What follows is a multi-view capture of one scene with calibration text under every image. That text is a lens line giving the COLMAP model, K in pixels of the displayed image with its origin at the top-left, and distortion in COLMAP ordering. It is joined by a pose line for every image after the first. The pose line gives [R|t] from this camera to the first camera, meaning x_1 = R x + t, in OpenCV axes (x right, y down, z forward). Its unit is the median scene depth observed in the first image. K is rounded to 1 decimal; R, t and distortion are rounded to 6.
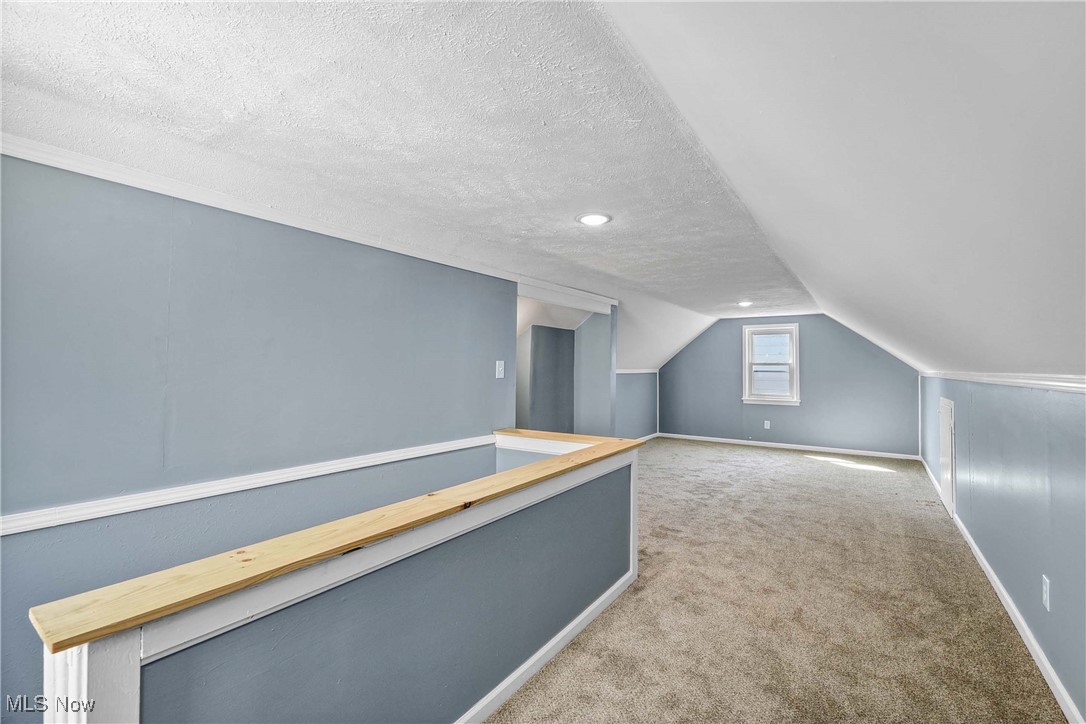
lens RADIAL K [[466.2, 0, 543.1], [0, 466.2, 360.4], [0, 0, 1]] dist [0.000099, -0.001210]
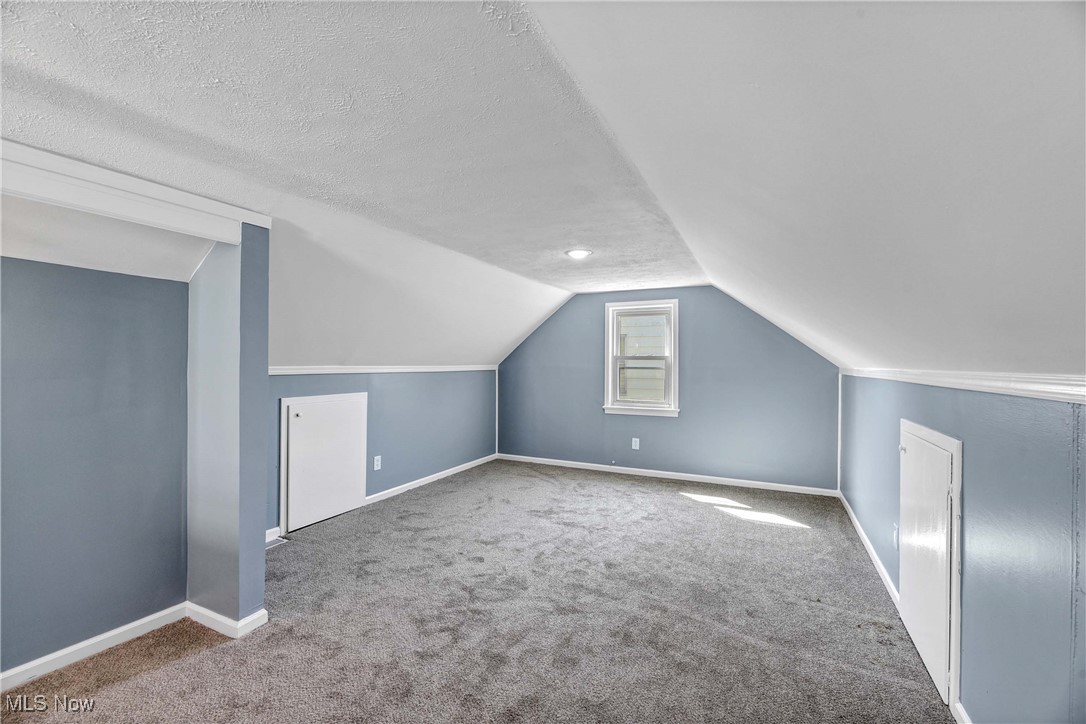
lens RADIAL K [[466.2, 0, 521.1], [0, 466.2, 363.8], [0, 0, 1]] dist [0.000099, -0.001210]
pose [[0.992618, -0.000084, 0.121279, 0.235586], [-0.001921, 0.999863, 0.016418, 0.006389], [-0.121264, -0.016530, 0.992483, 0.341823]]
